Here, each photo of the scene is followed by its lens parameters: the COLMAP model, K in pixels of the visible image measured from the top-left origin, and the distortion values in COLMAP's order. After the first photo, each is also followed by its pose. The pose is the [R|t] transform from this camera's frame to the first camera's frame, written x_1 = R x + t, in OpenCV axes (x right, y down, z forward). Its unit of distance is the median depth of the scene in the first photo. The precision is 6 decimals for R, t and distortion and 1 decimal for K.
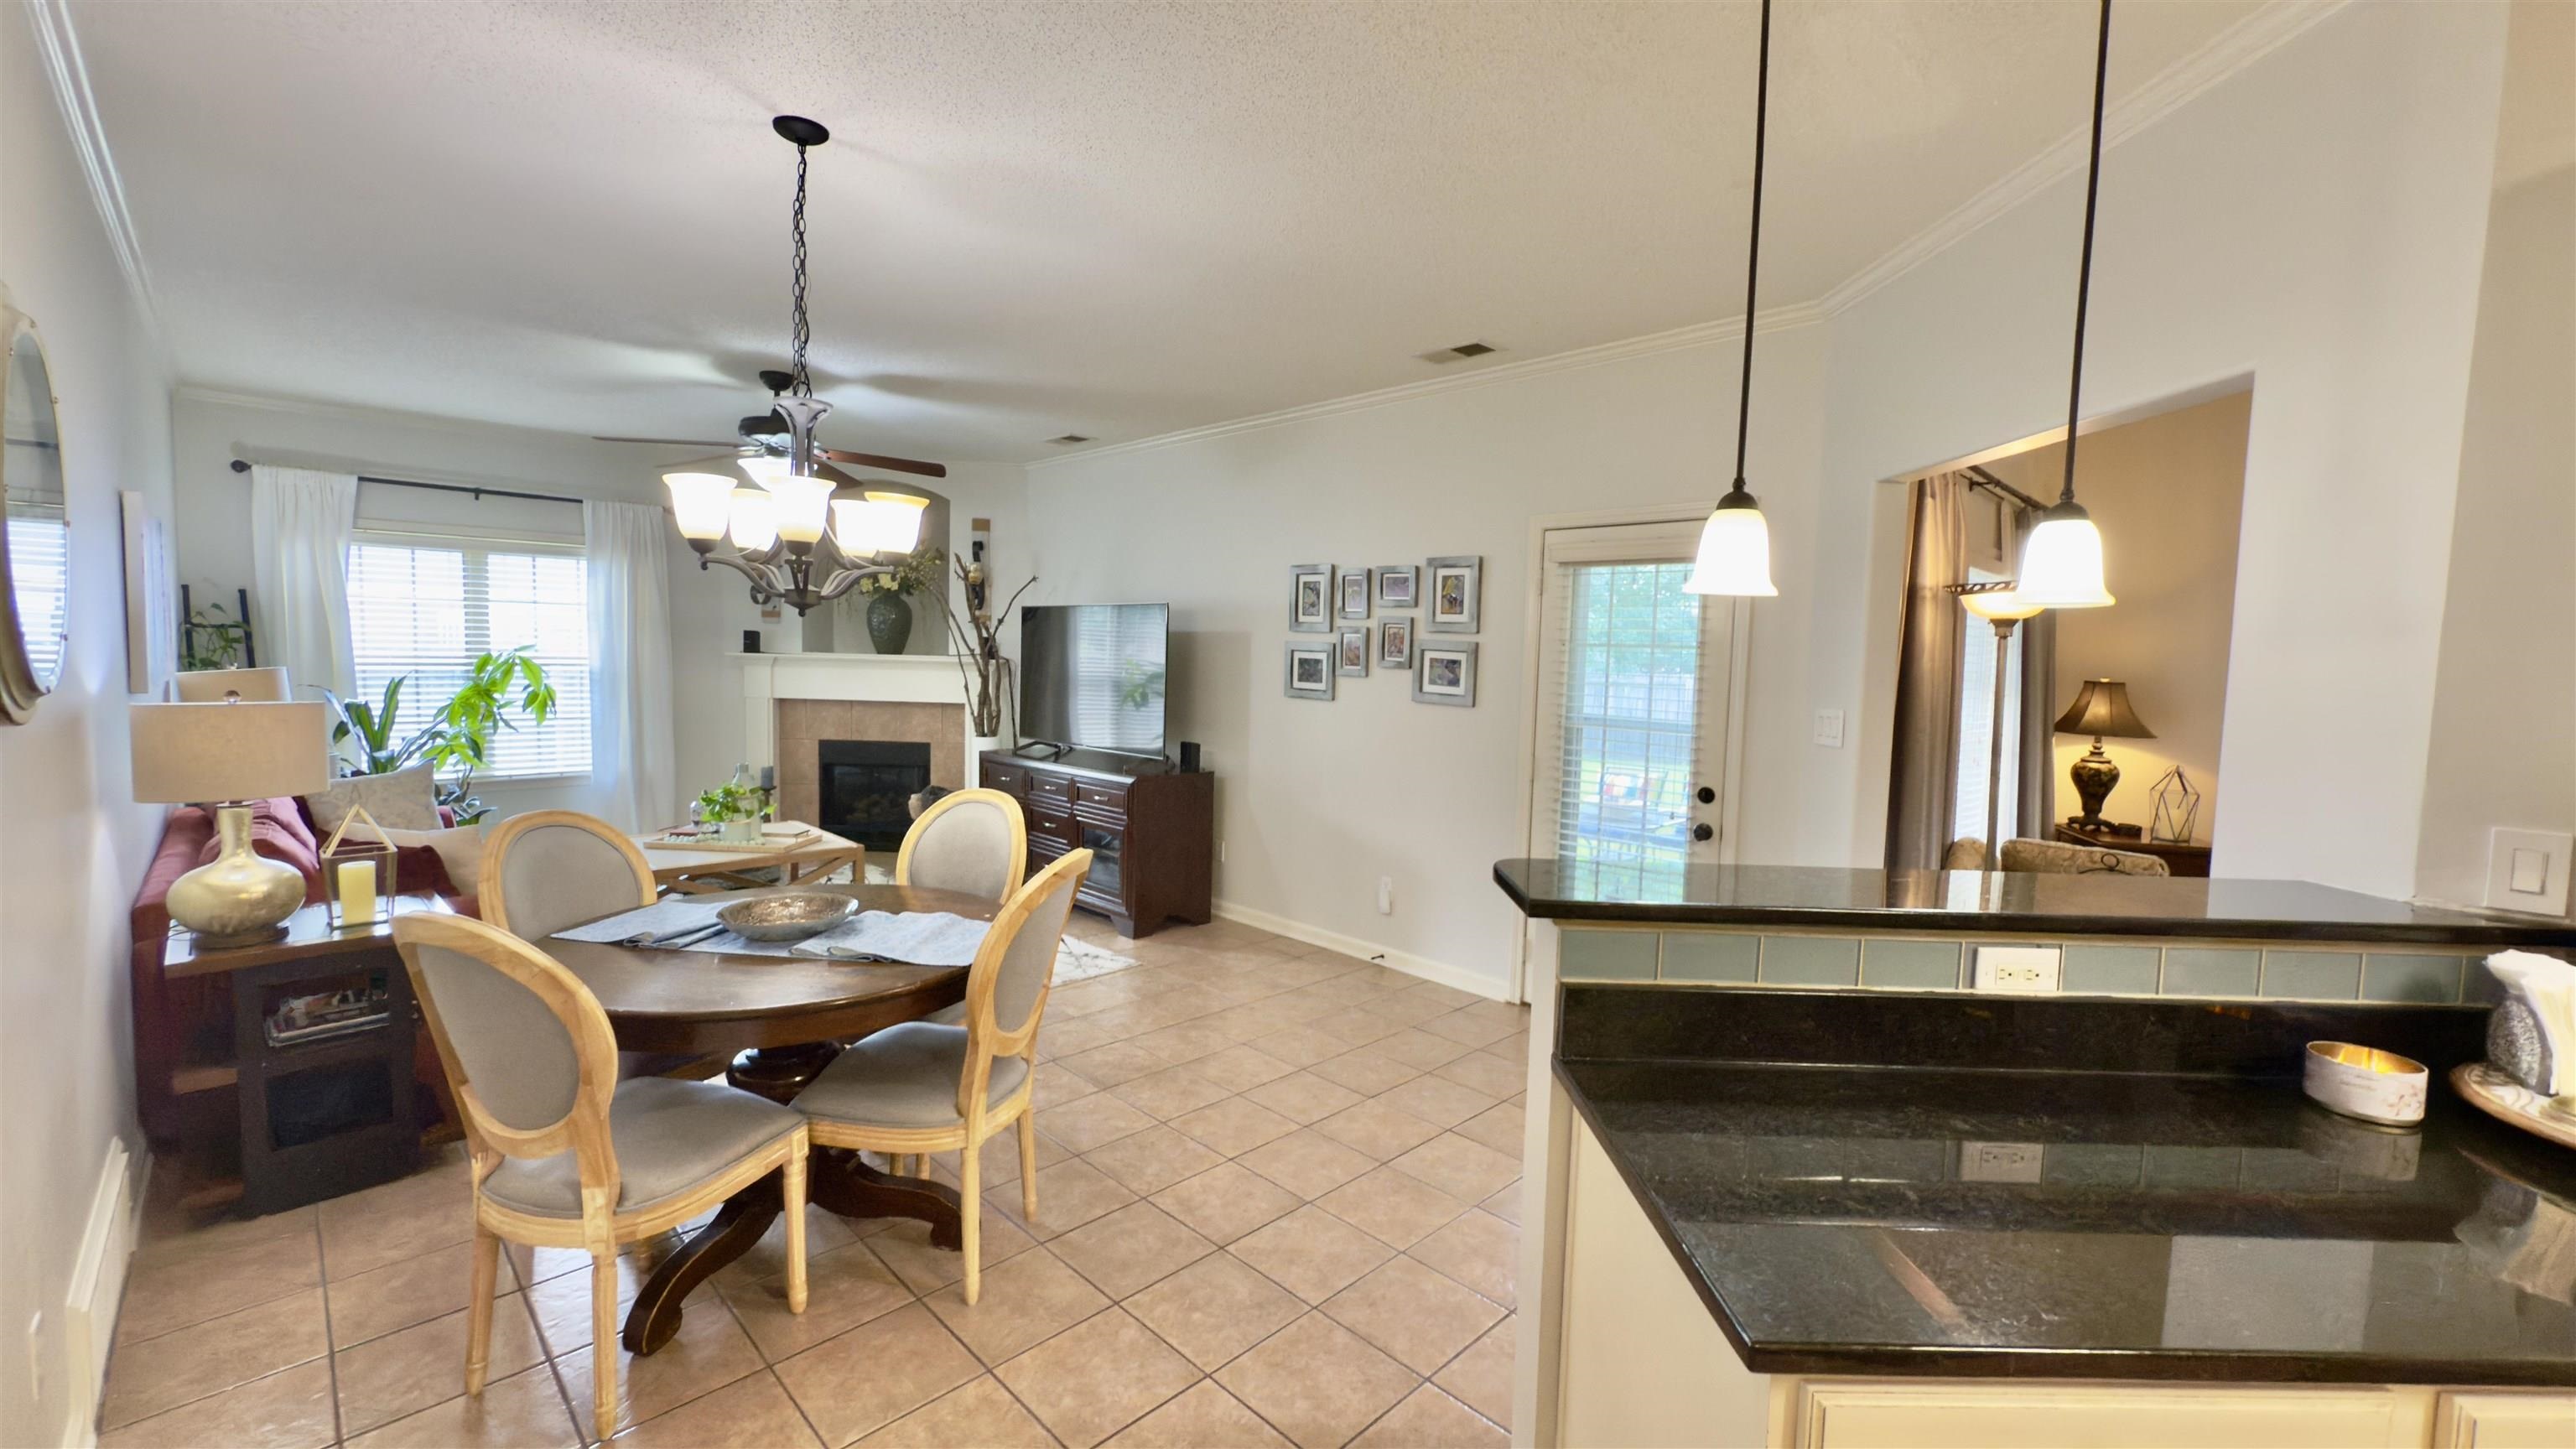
lens RADIAL K [[1035.9, 0, 1290.4], [0, 1035.9, 713.9], [0, 0, 1]] dist [-0.000546, 0.000459]
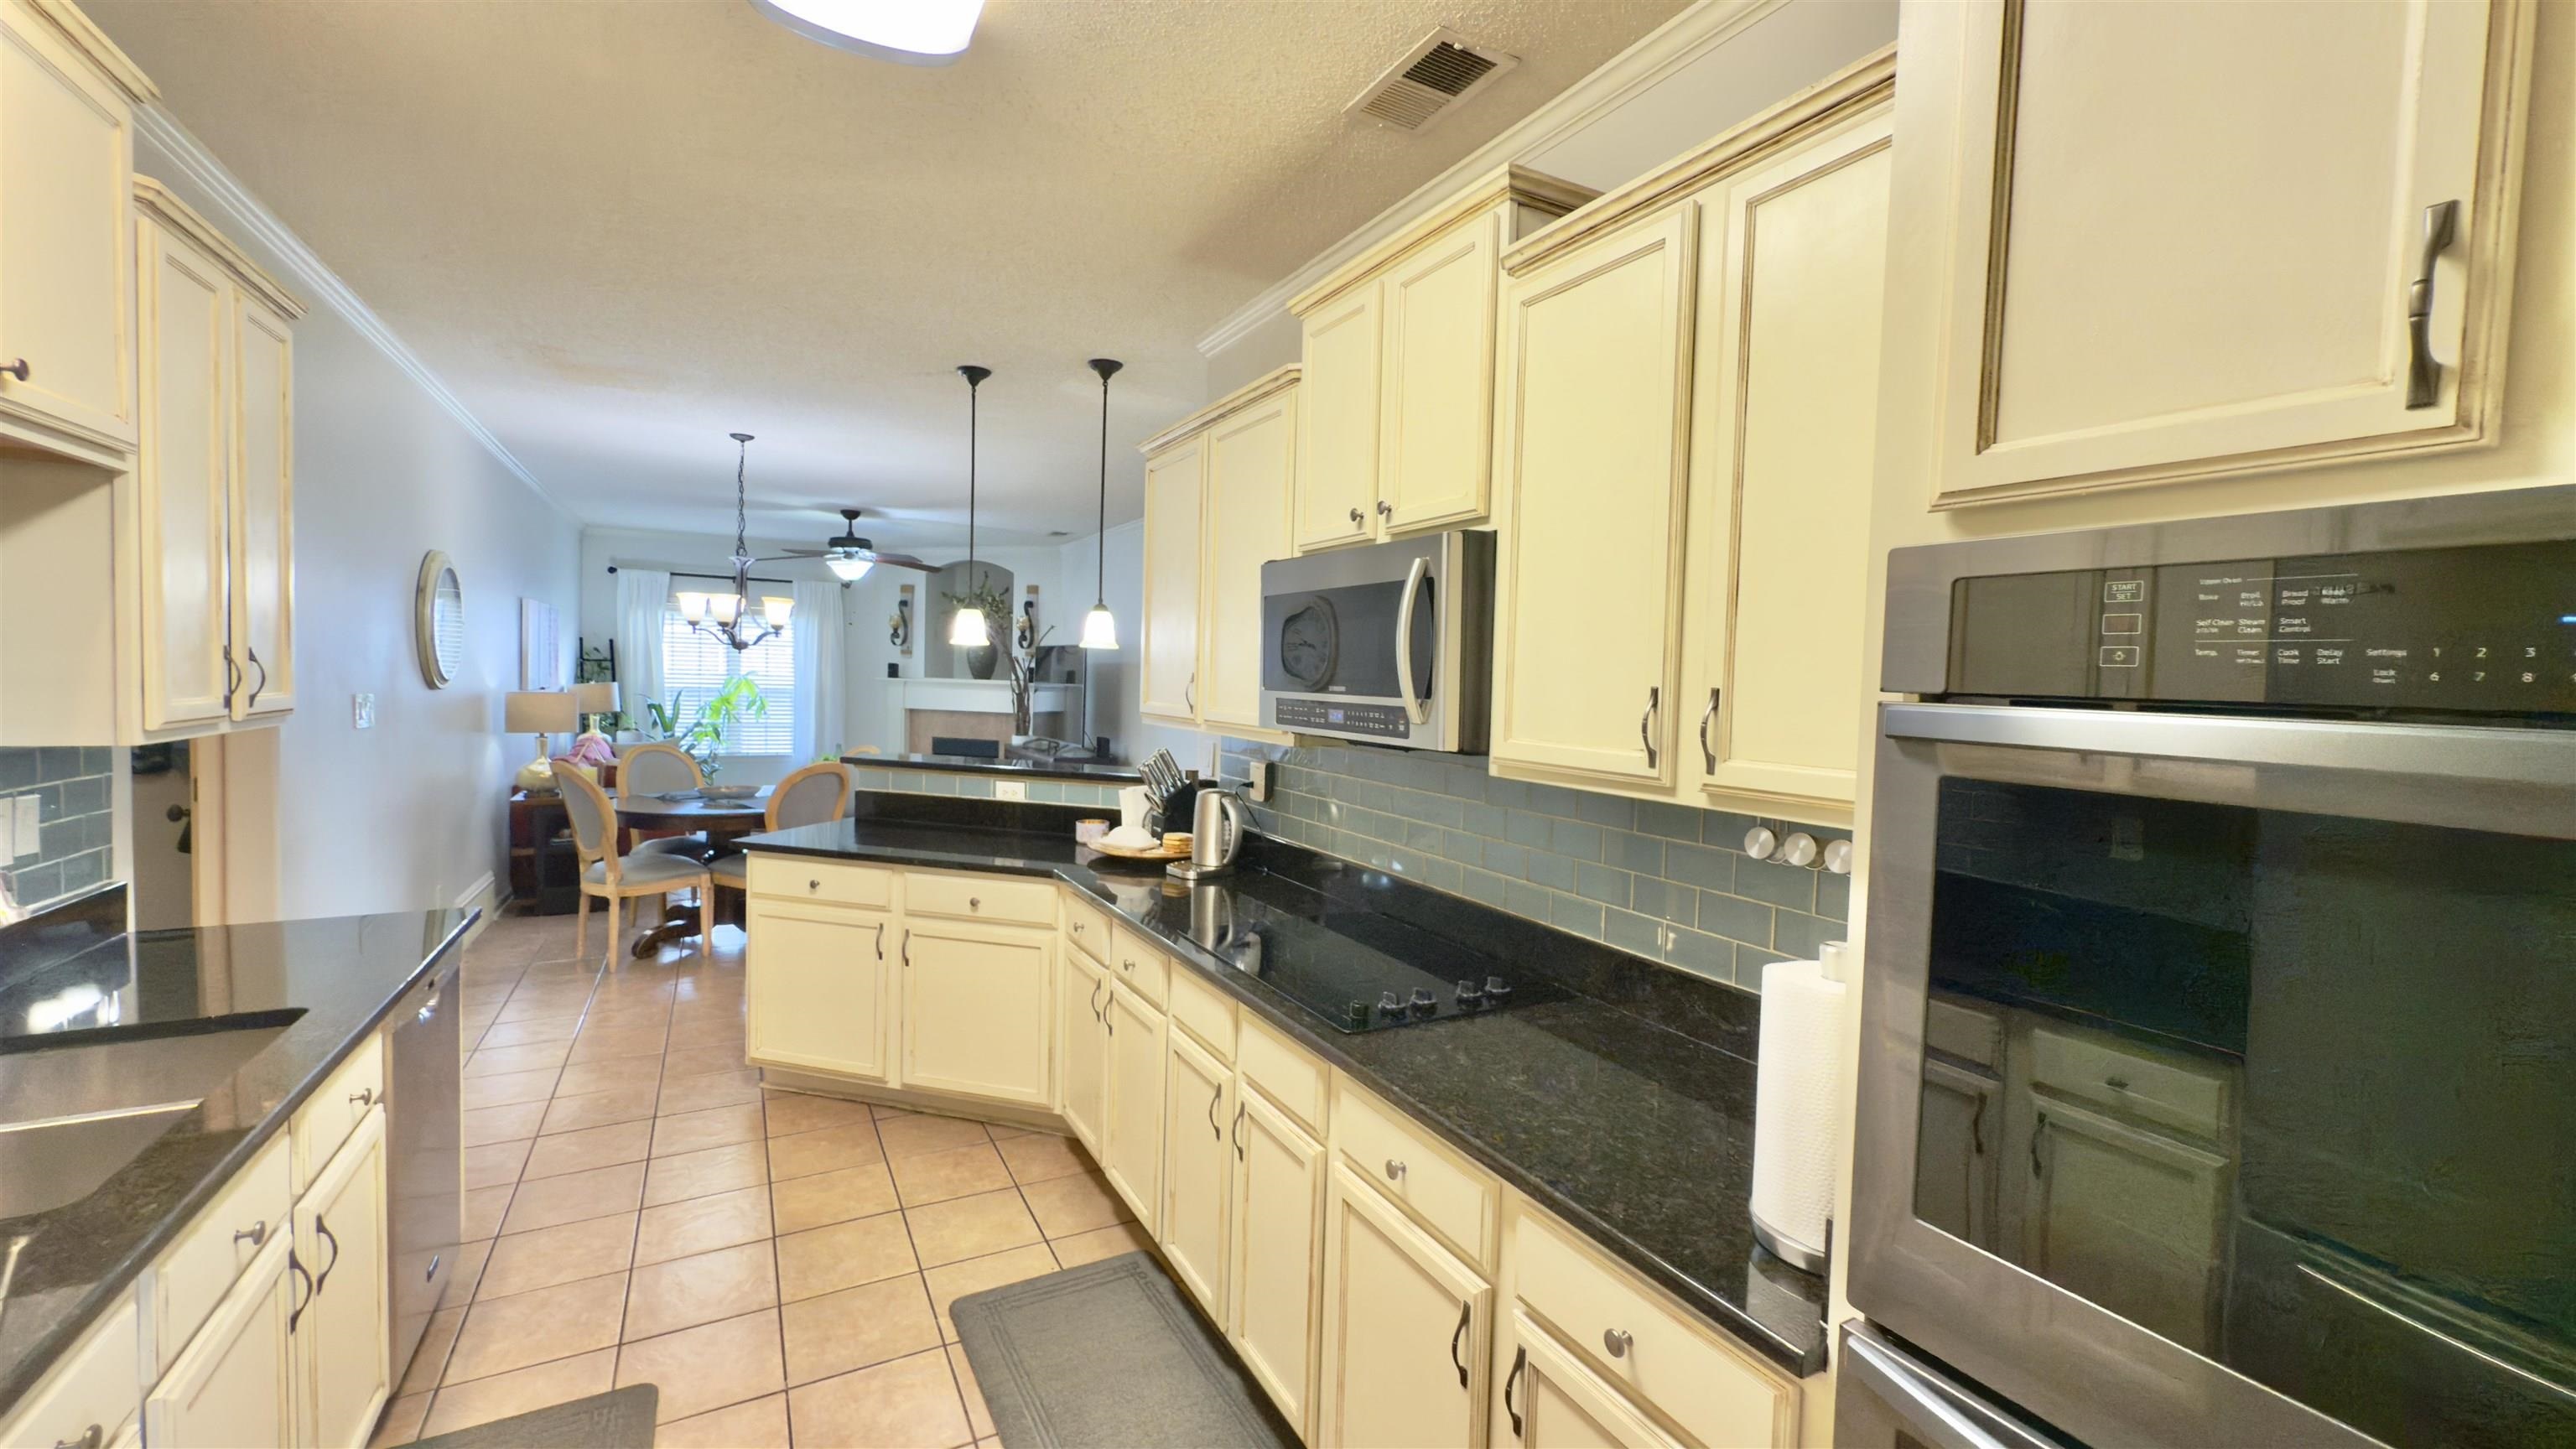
lens RADIAL K [[1035.9, 0, 1275.1], [0, 1035.9, 722.3], [0, 0, 1]] dist [-0.000546, 0.000459]
pose [[0.957174, 0.016506, -0.289042, 0.568940], [-0.023582, 0.999501, -0.021014, 0.030074], [0.288551, 0.026930, 0.957086, -0.347754]]
